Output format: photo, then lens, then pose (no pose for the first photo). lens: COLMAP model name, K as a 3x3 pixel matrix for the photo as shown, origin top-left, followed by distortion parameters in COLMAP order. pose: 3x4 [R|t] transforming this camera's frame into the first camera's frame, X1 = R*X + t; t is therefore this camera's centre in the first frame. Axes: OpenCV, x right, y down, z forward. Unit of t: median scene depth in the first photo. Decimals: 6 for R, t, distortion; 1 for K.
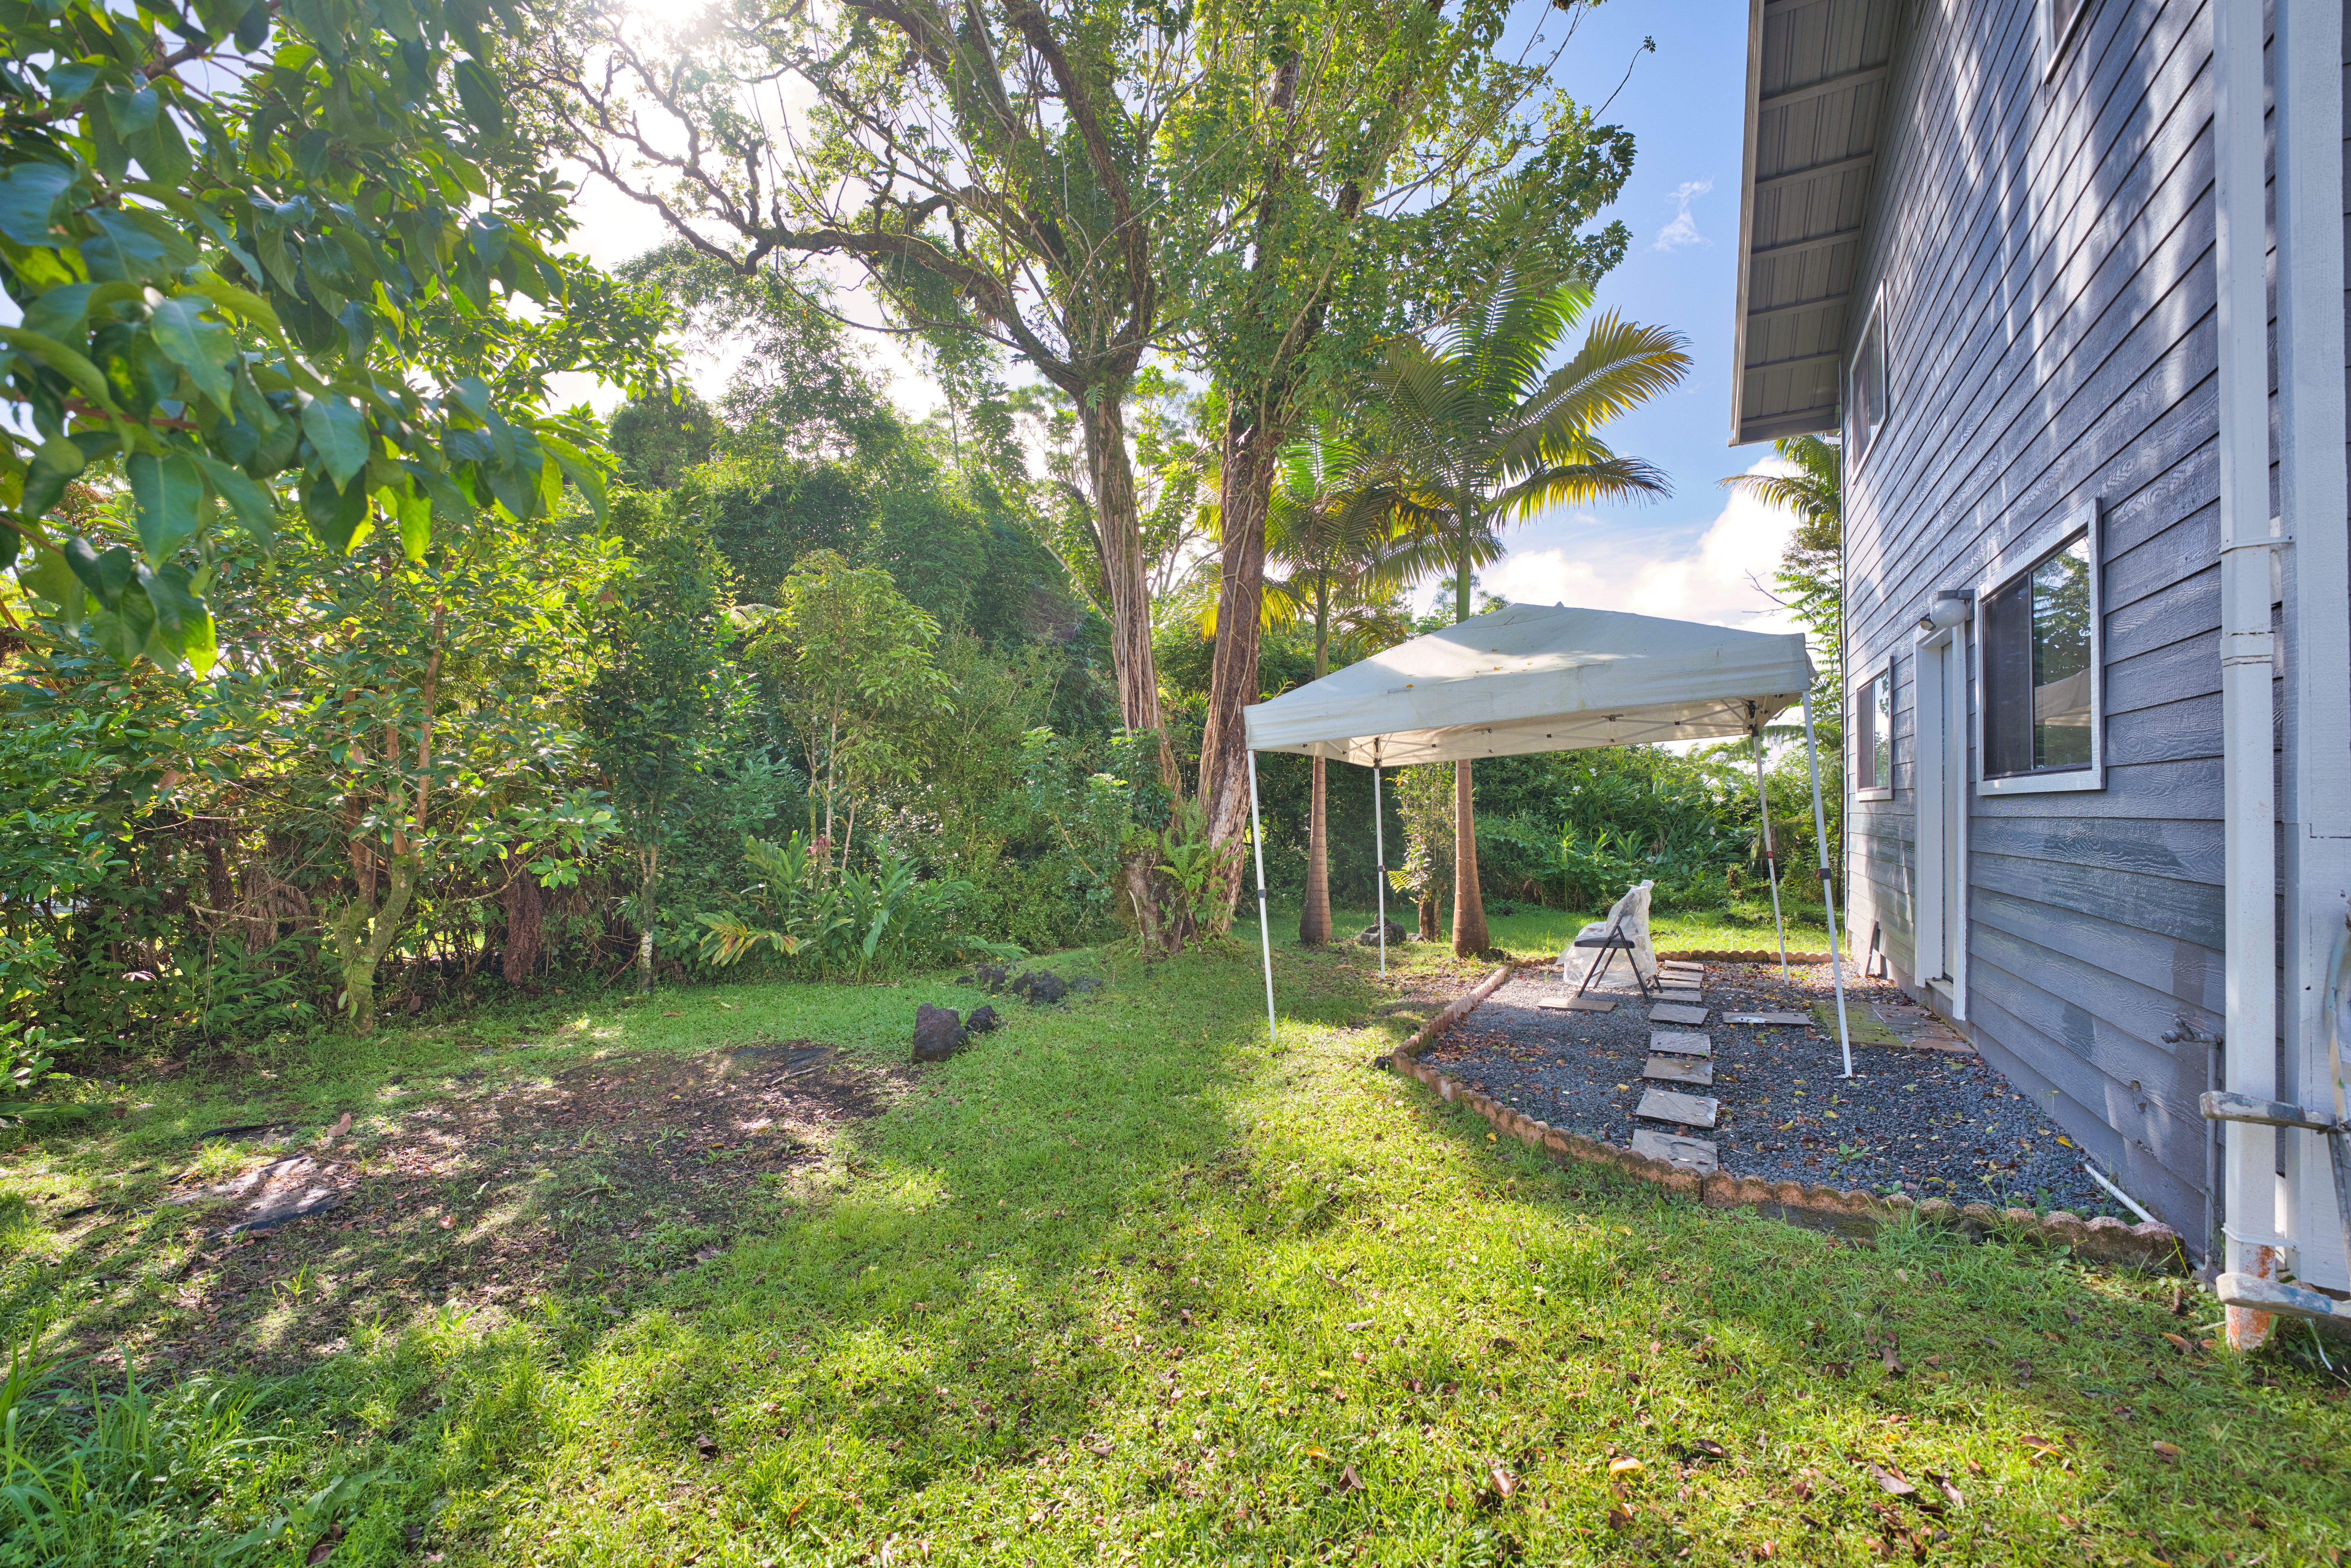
lens RADIAL K [[954.1, 0, 1170.9], [0, 954.1, 794.5], [0, 0, 1]] dist [-0.029589, 0.003747]
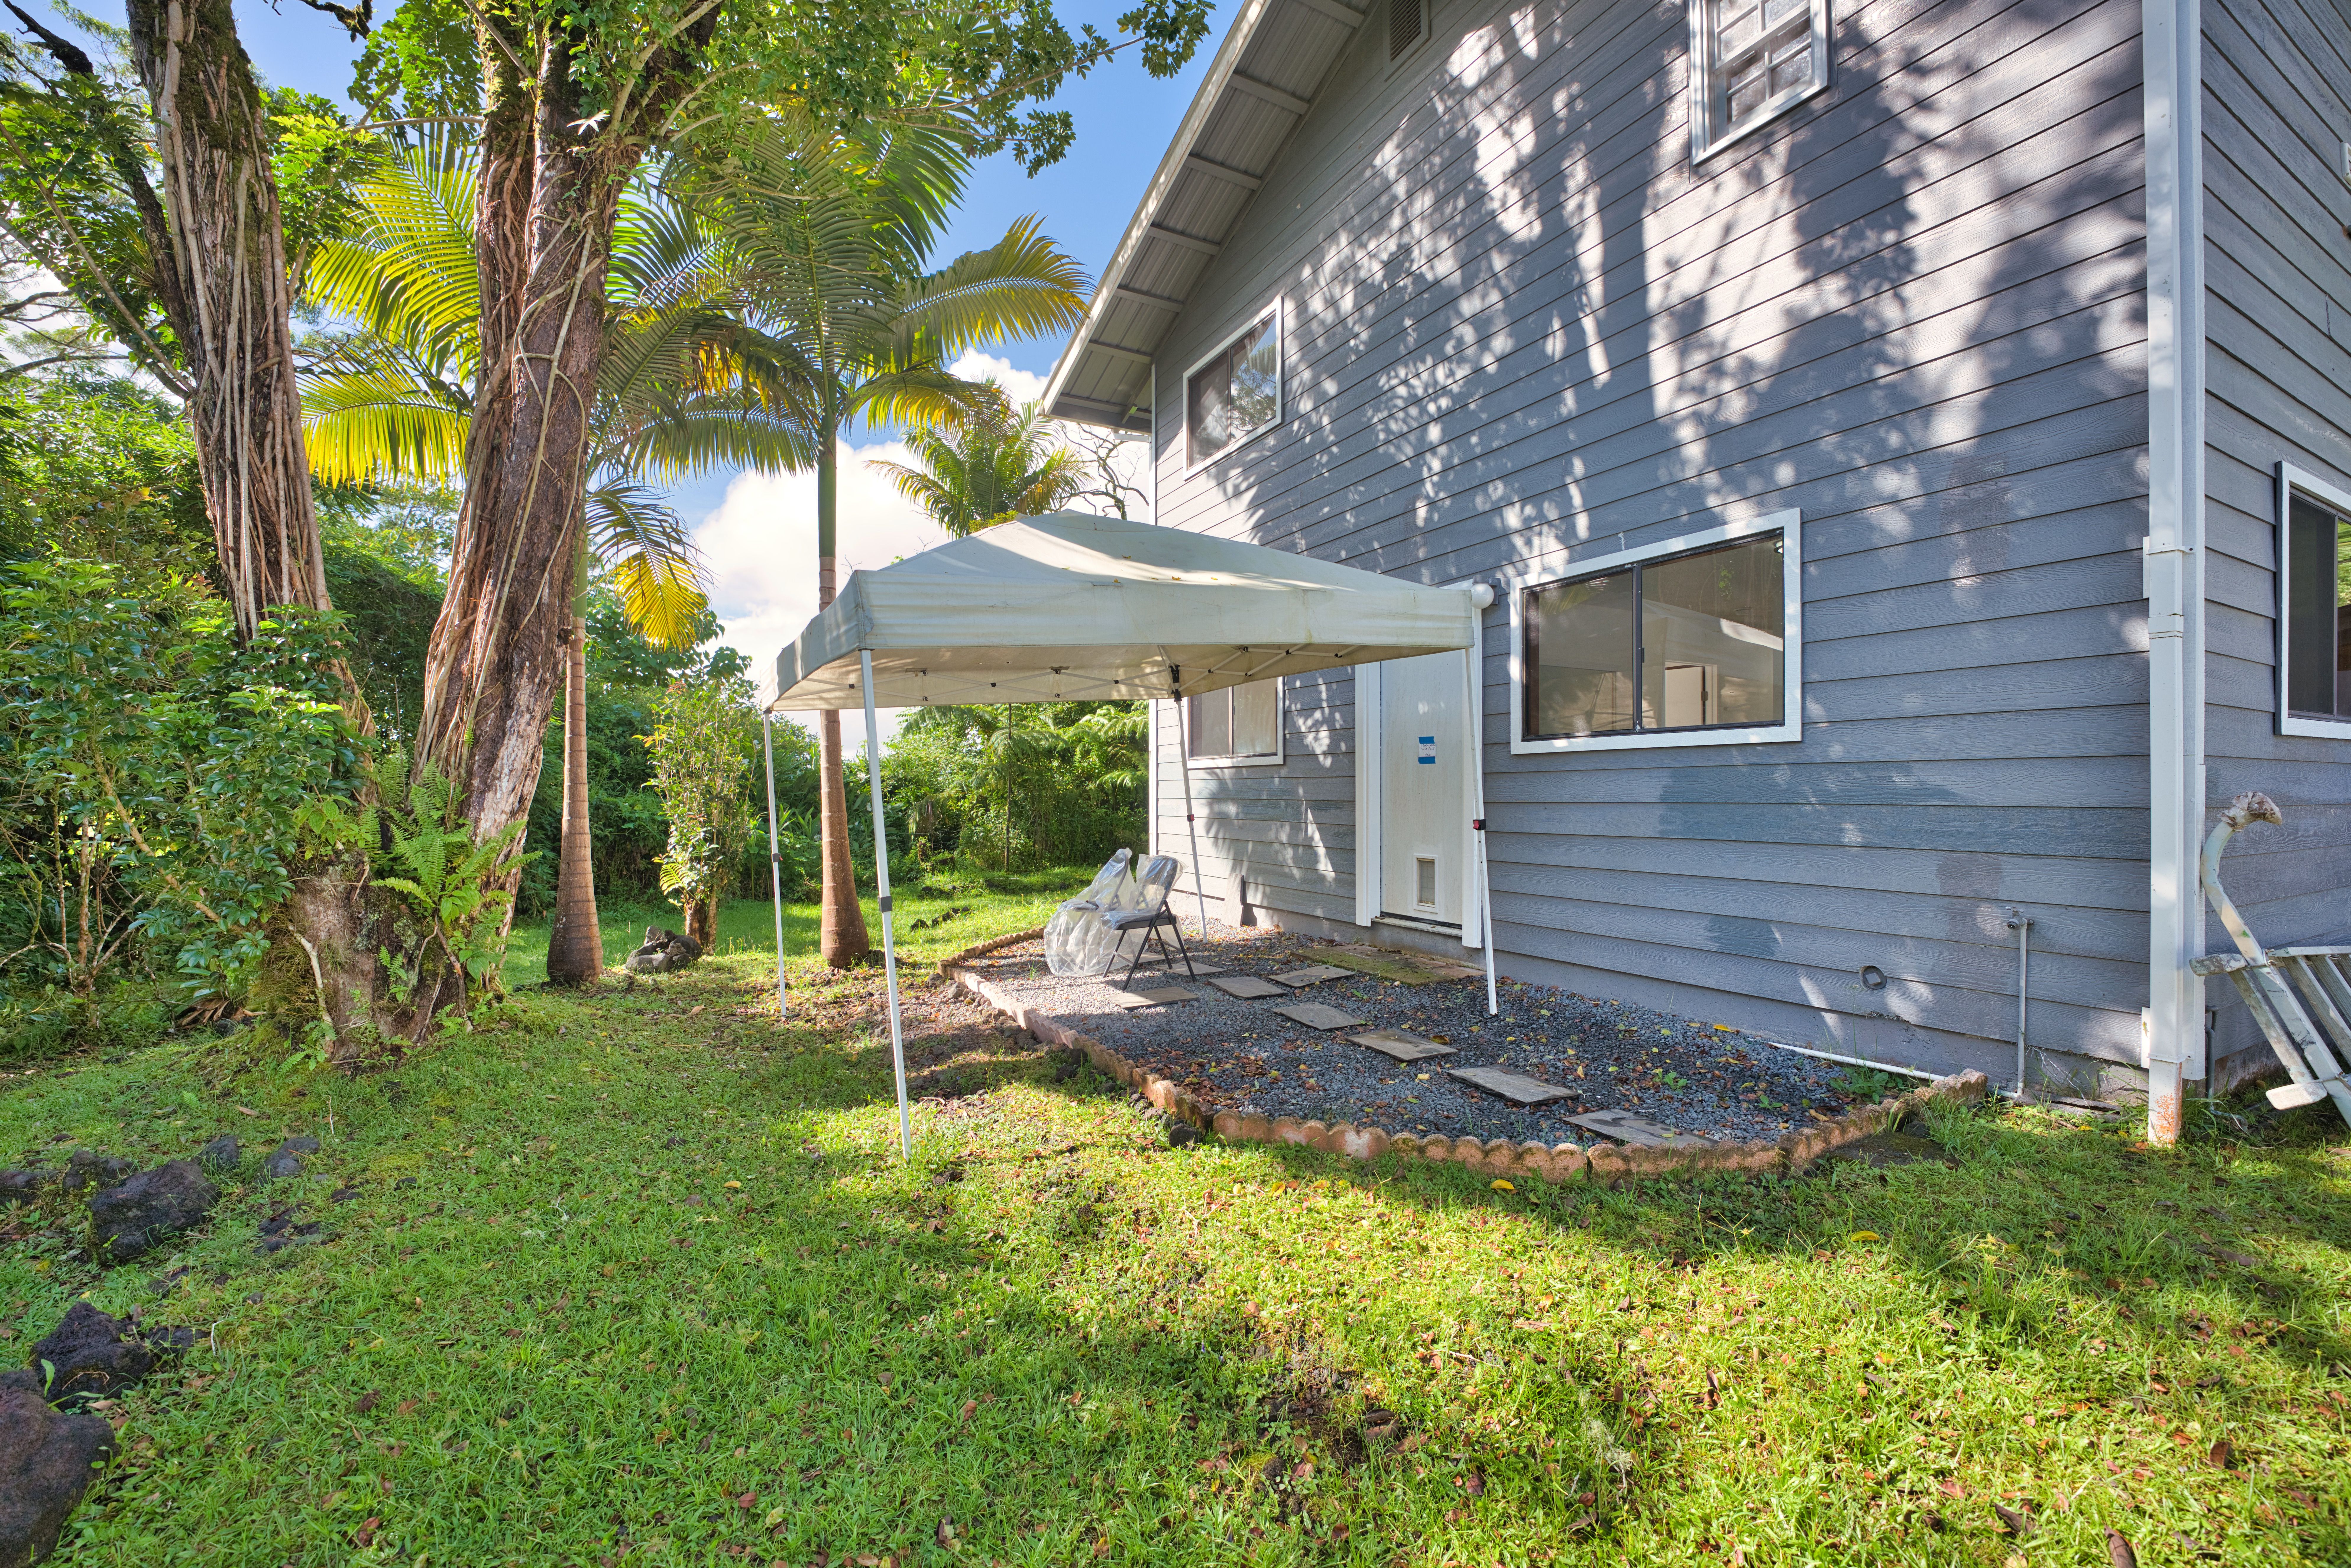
lens RADIAL K [[954.1, 0, 1176.3], [0, 954.1, 793.6], [0, 0, 1]] dist [-0.029589, 0.003747]
pose [[0.548912, -0.007908, 0.835843, -0.216198], [-0.005208, 0.999903, 0.012881, 0.022464], [-0.835864, -0.011424, 0.548818, 0.412708]]
